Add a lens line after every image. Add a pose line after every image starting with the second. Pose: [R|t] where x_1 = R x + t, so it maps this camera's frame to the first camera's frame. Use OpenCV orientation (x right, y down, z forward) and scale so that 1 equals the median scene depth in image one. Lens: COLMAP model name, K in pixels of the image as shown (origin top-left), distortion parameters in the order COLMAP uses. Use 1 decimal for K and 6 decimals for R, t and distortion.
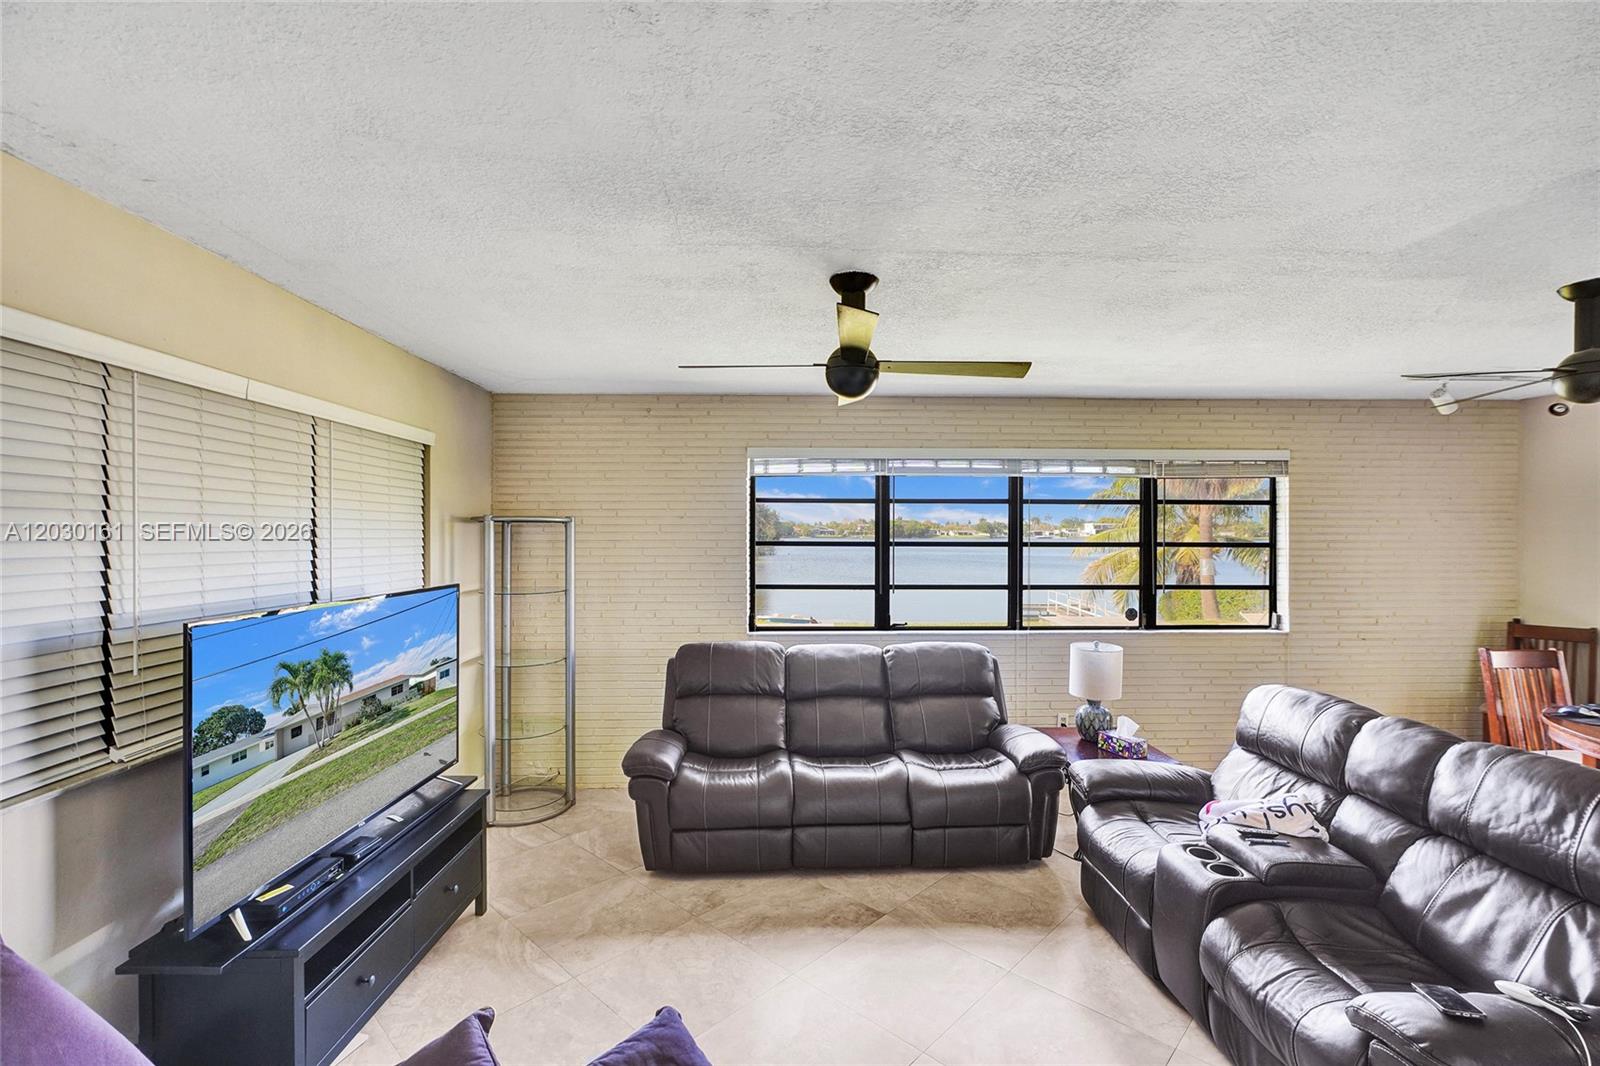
lens RADIAL K [[720.7, 0, 800.4], [0, 720.7, 537.8], [0, 0, 1]] dist [-0.014813, 0.007742]
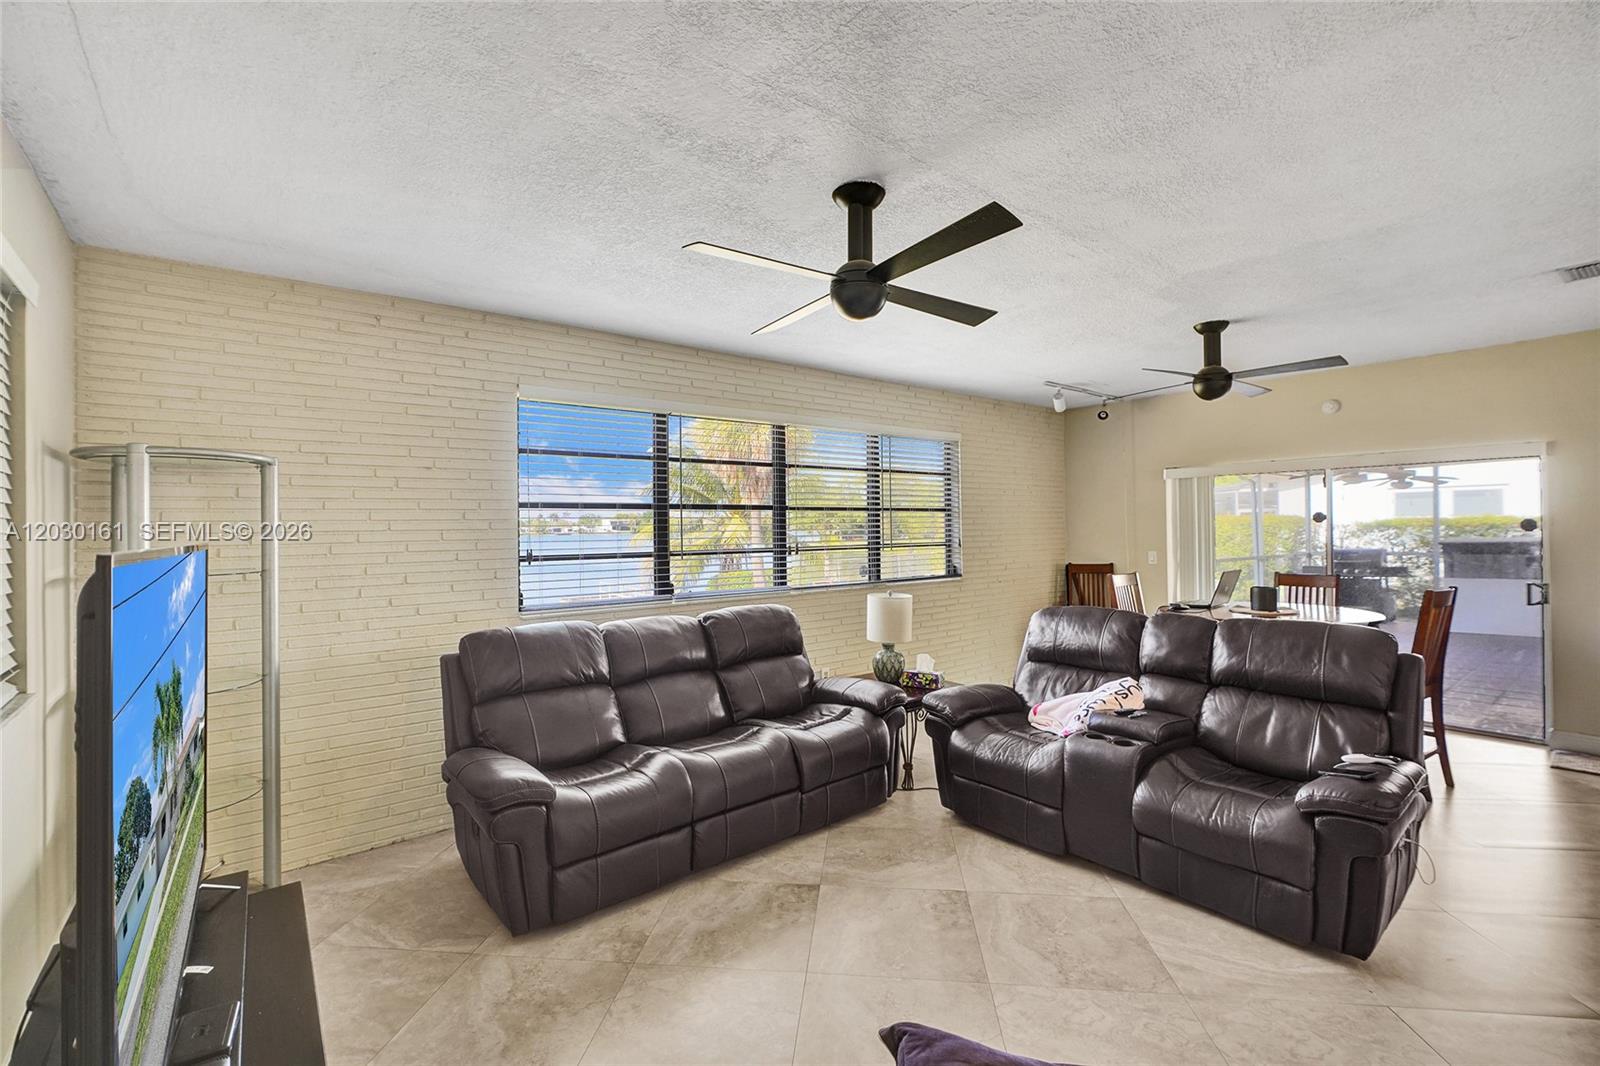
lens RADIAL K [[723.7, 0, 794.4], [0, 723.7, 524.0], [0, 0, 1]] dist [-0.004235, 0.000767]
pose [[0.792452, -0.009018, 0.609868, -0.420348], [0.019771, 0.999745, -0.010908, 0.058188], [-0.609614, 0.020701, 0.792428, 0.235012]]
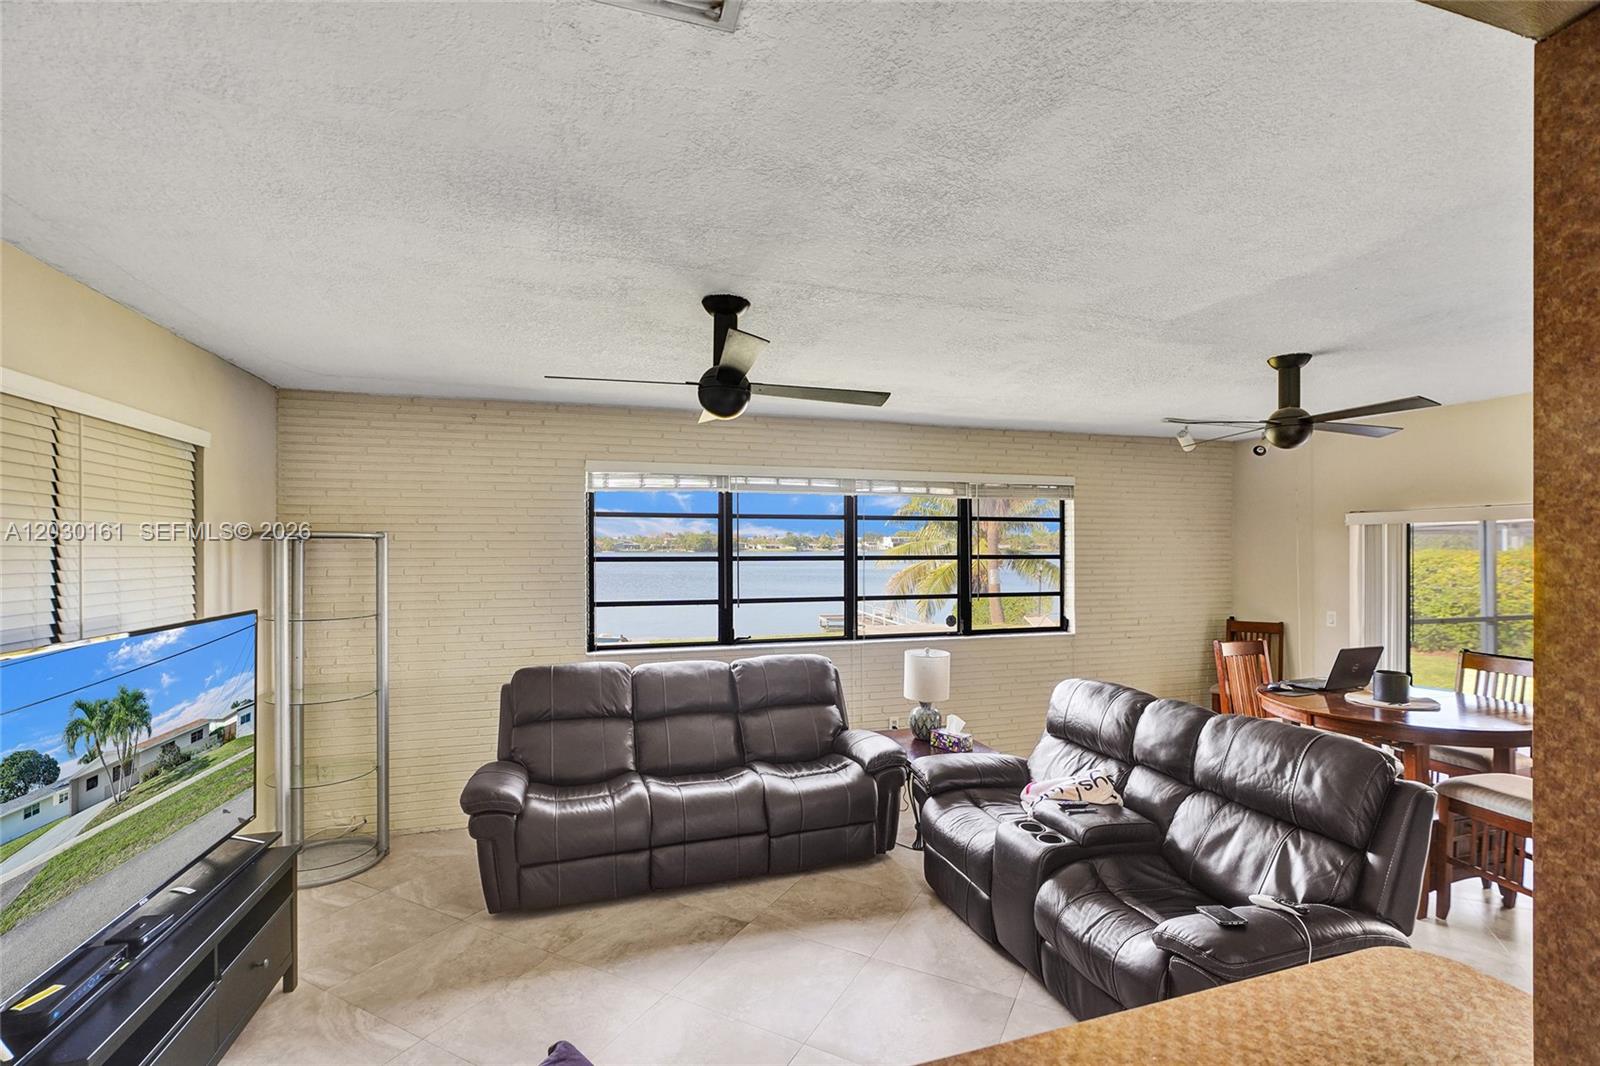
lens RADIAL K [[732.3, 0, 812.7], [0, 732.3, 549.9], [0, 0, 1]] dist [-0.013659, 0.007373]
pose [[0.960132, -0.002836, 0.279532, -0.073572], [0.003949, 0.999986, -0.003420, -0.002108], [-0.279519, 0.004387, 0.960130, -0.022199]]
